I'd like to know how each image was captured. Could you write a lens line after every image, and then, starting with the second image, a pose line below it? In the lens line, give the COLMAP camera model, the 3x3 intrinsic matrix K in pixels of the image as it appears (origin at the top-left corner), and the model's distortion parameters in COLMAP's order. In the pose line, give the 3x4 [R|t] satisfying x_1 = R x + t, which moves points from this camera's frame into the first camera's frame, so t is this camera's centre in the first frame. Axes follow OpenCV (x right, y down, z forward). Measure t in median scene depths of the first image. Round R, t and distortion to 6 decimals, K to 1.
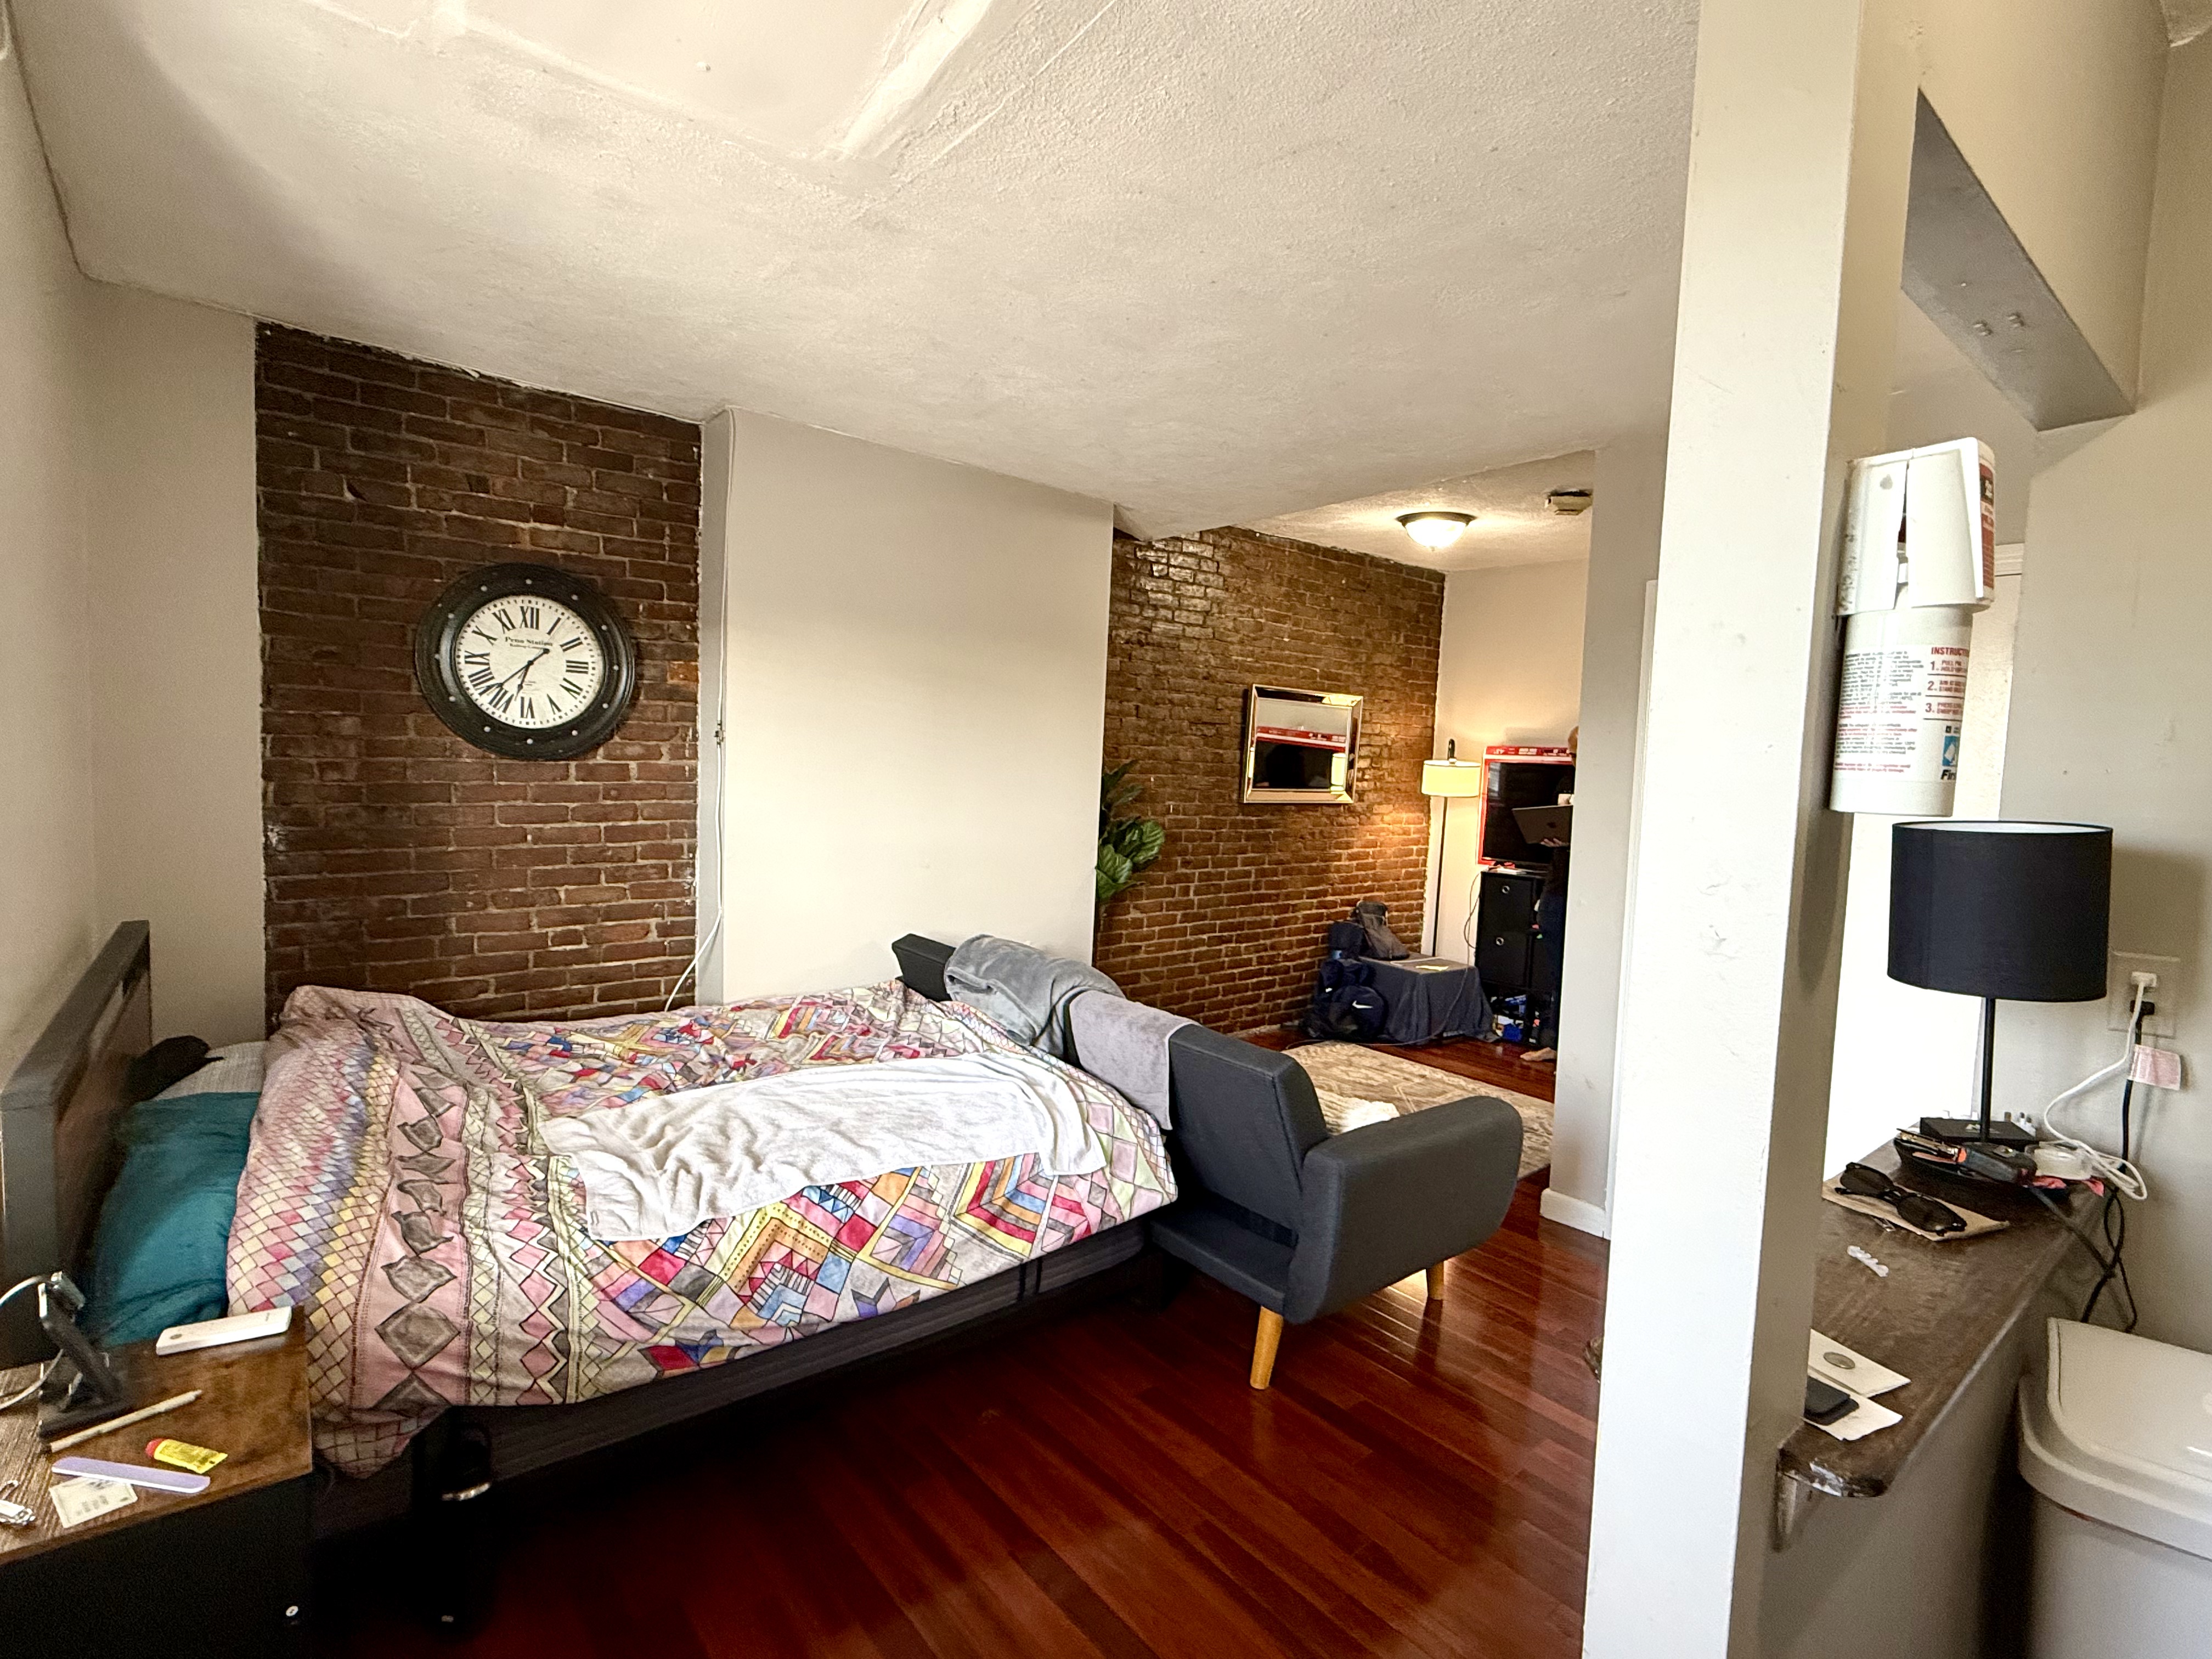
lens RADIAL K [[1046.0, 0, 1114.1], [0, 1046.0, 829.4], [0, 0, 1]] dist [-0.002331, 0.000200]
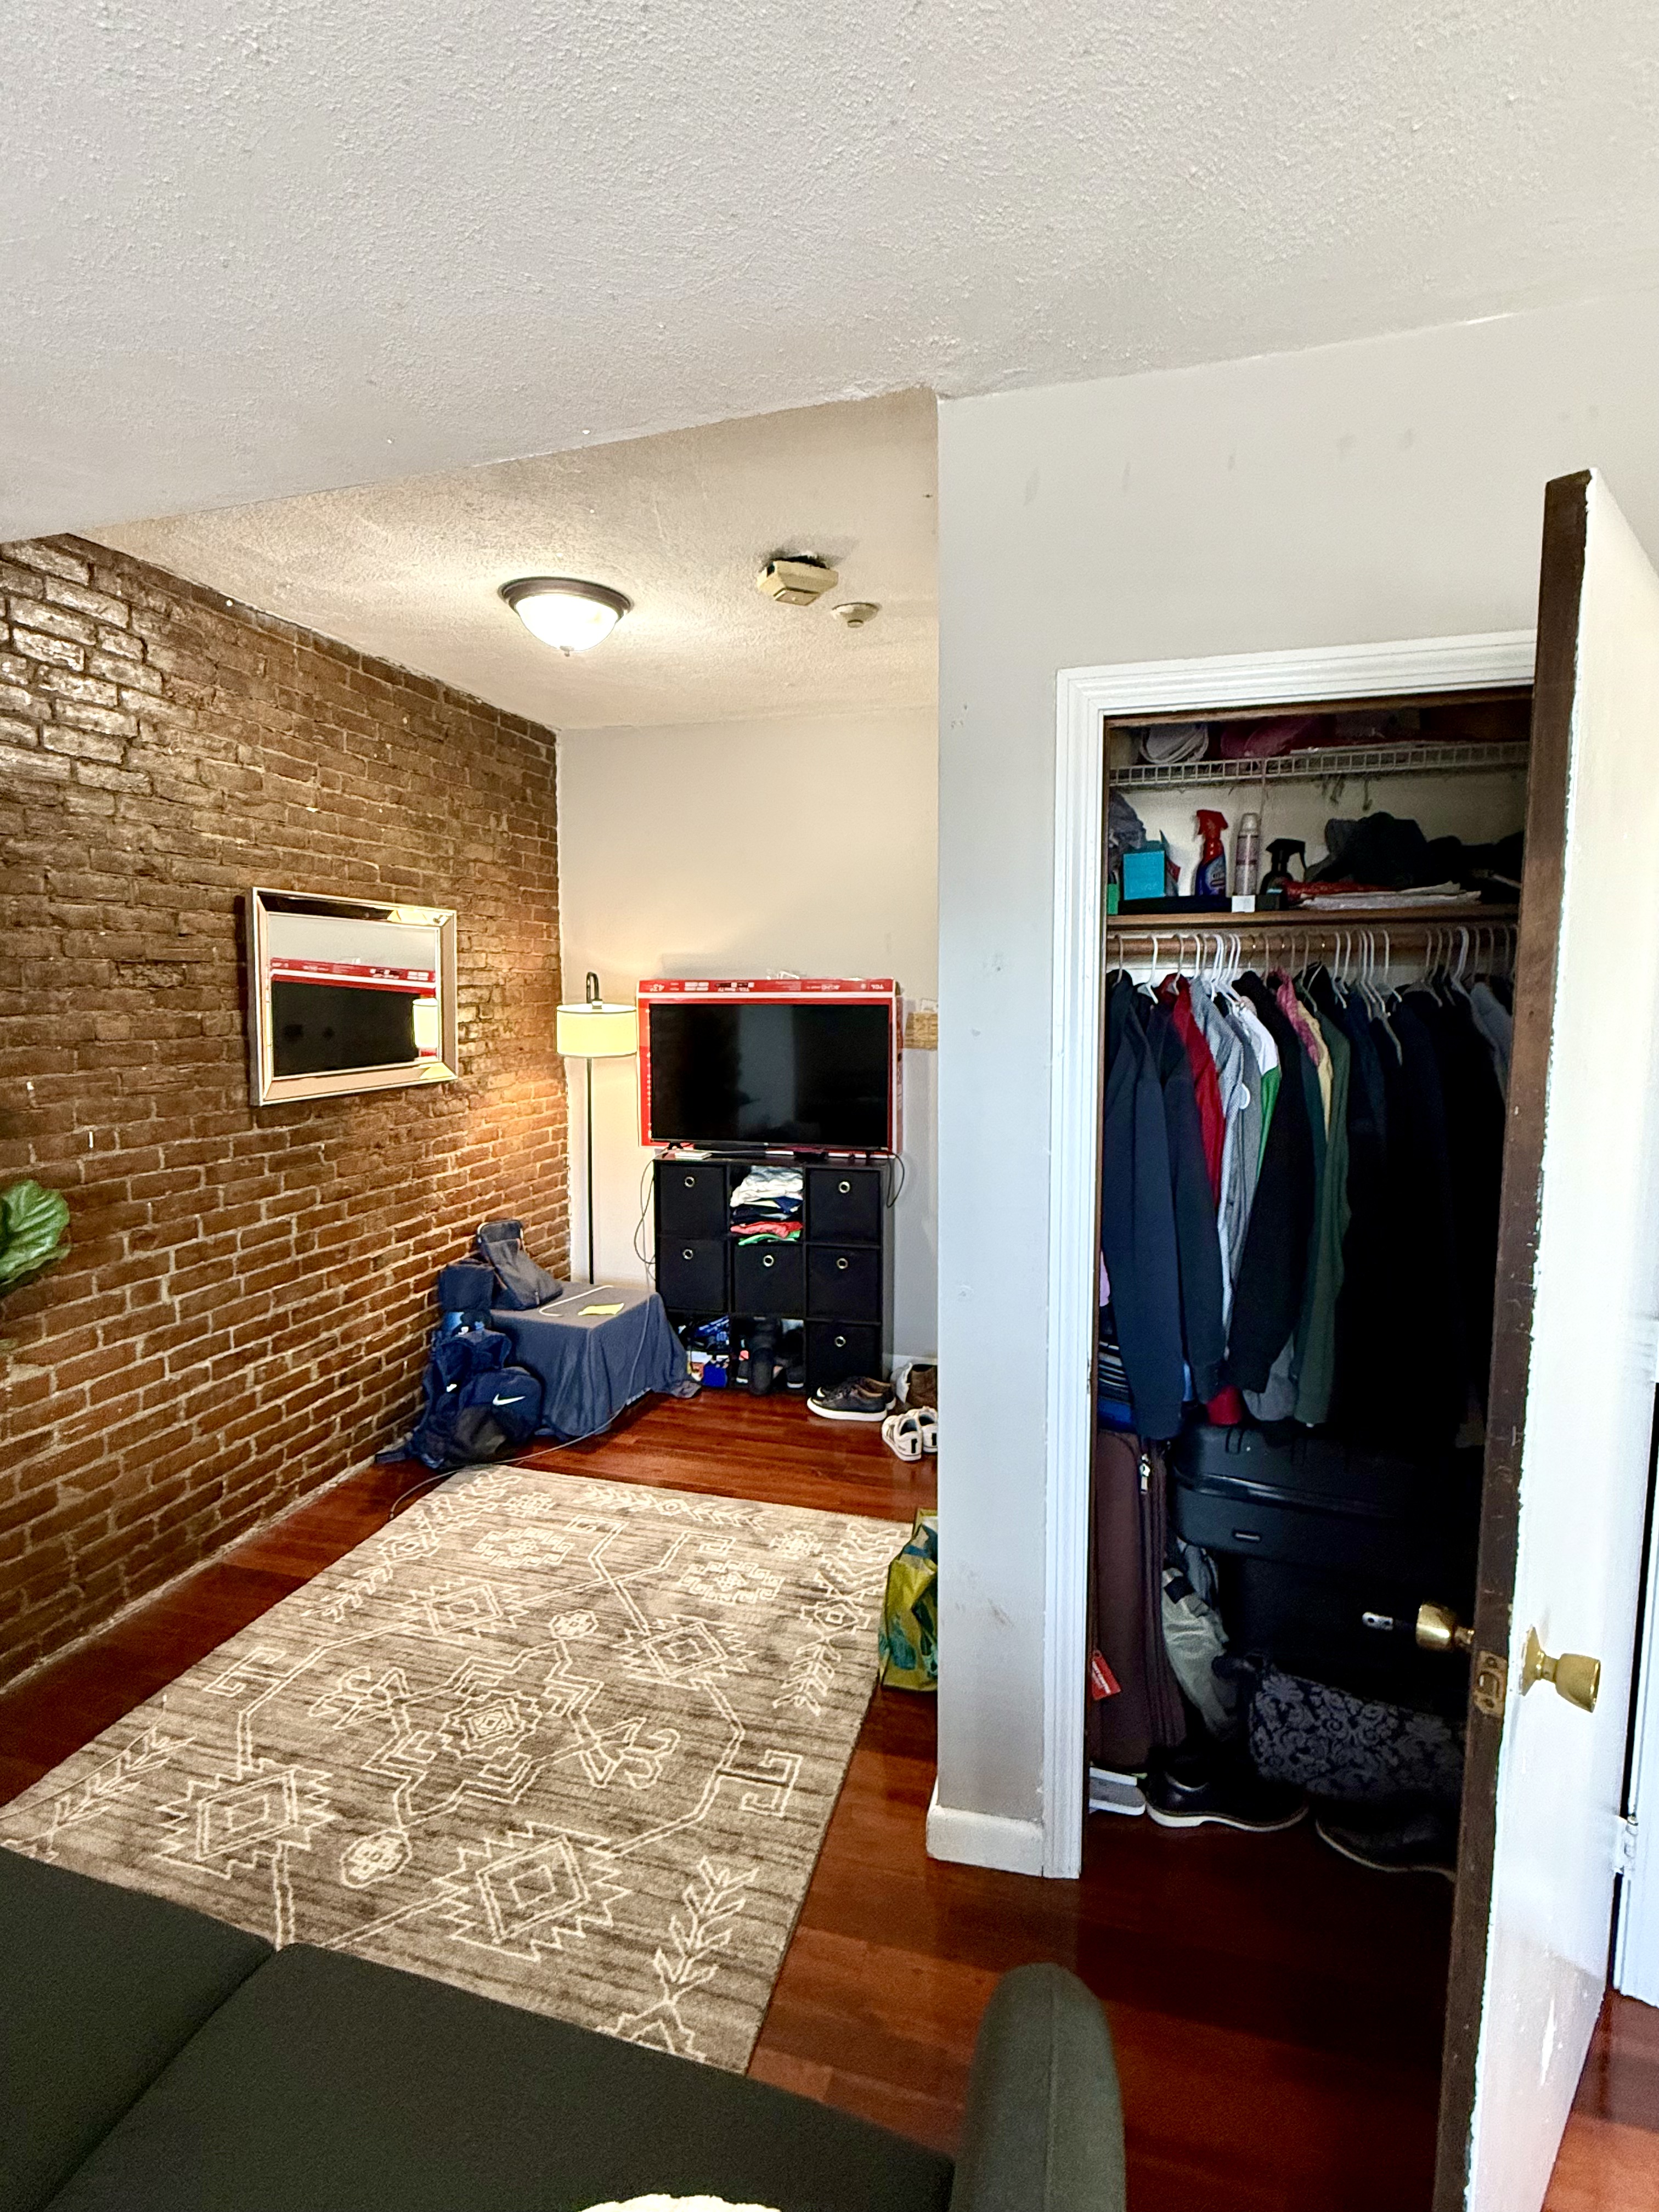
lens RADIAL K [[1046.0, 0, 829.5], [0, 1046.0, 1106.0], [0, 0, 1]] dist [-0.002331, 0.000200]
pose [[0.825755, -0.105632, 0.554050, 0.104080], [0.076613, 0.994208, 0.075367, -0.067387], [-0.558802, -0.019788, 0.829065, 0.584979]]
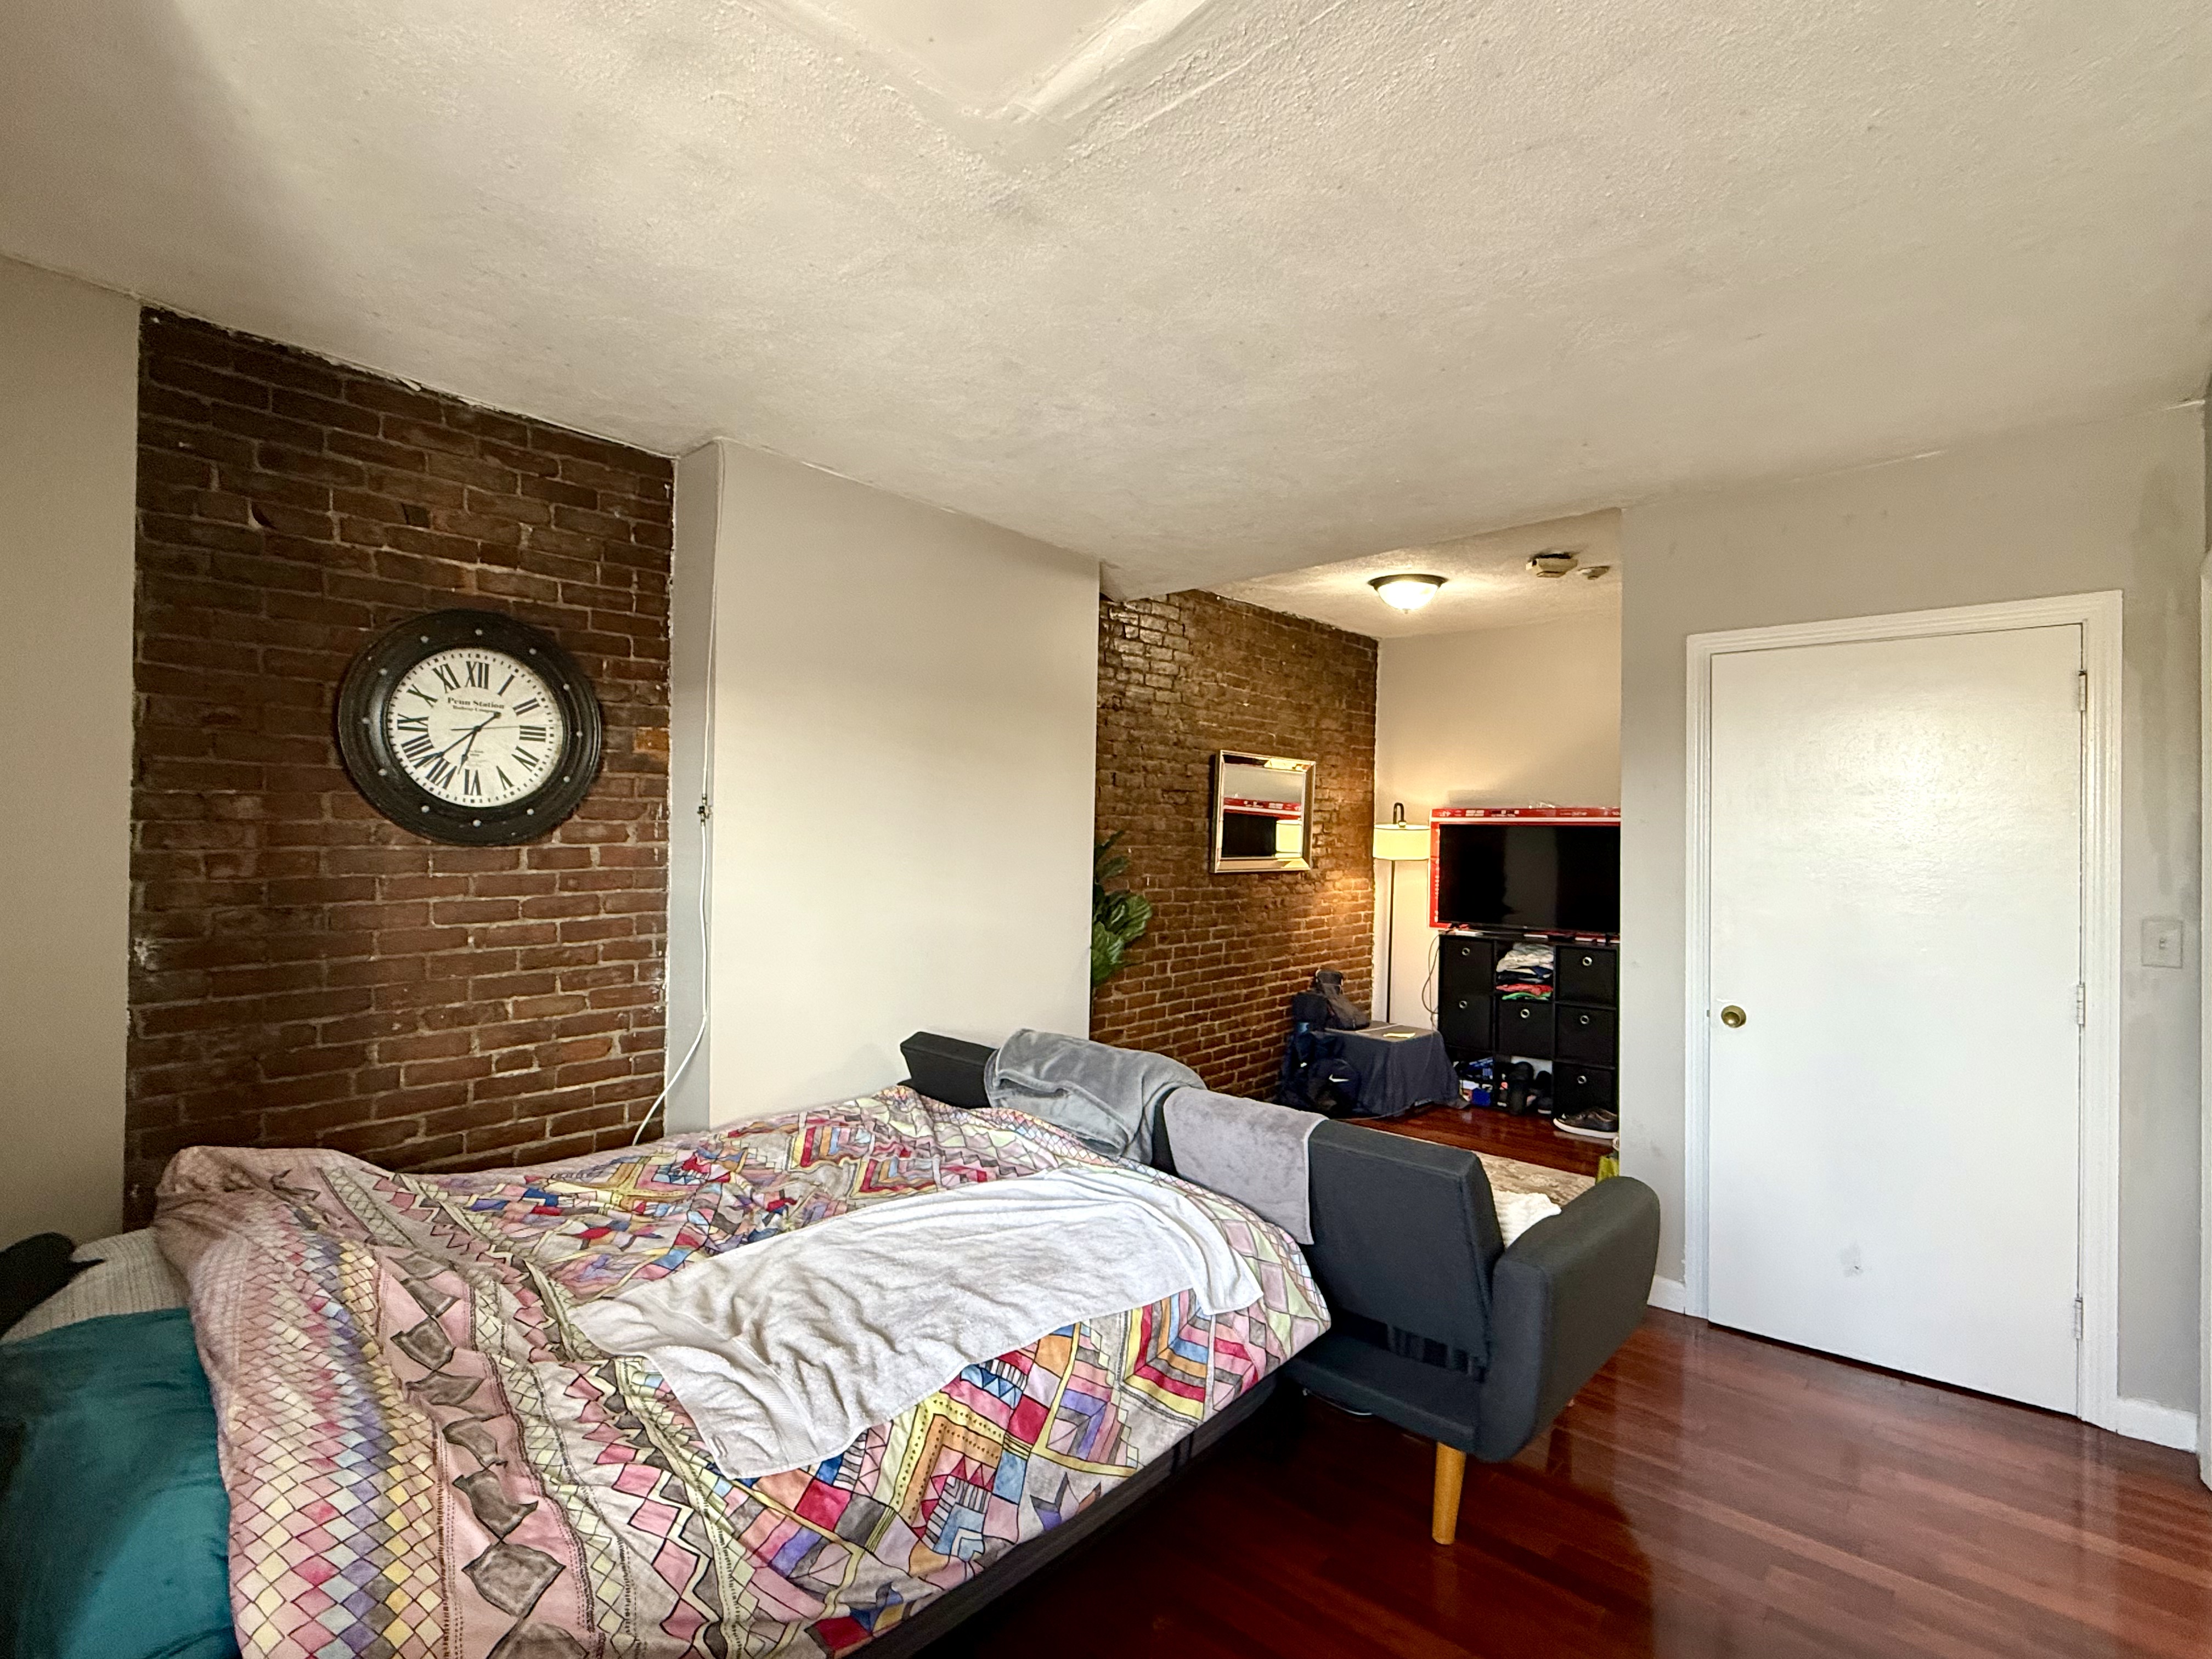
lens RADIAL K [[1045.2, 0, 1114.6], [0, 1045.2, 831.5], [0, 0, 1]] dist [-0.001606, -0.000471]
pose [[0.987633, -0.025889, 0.154631, -0.175579], [0.036668, 0.997061, -0.067268, -0.003346], [-0.152435, 0.072106, 0.985680, 0.103111]]
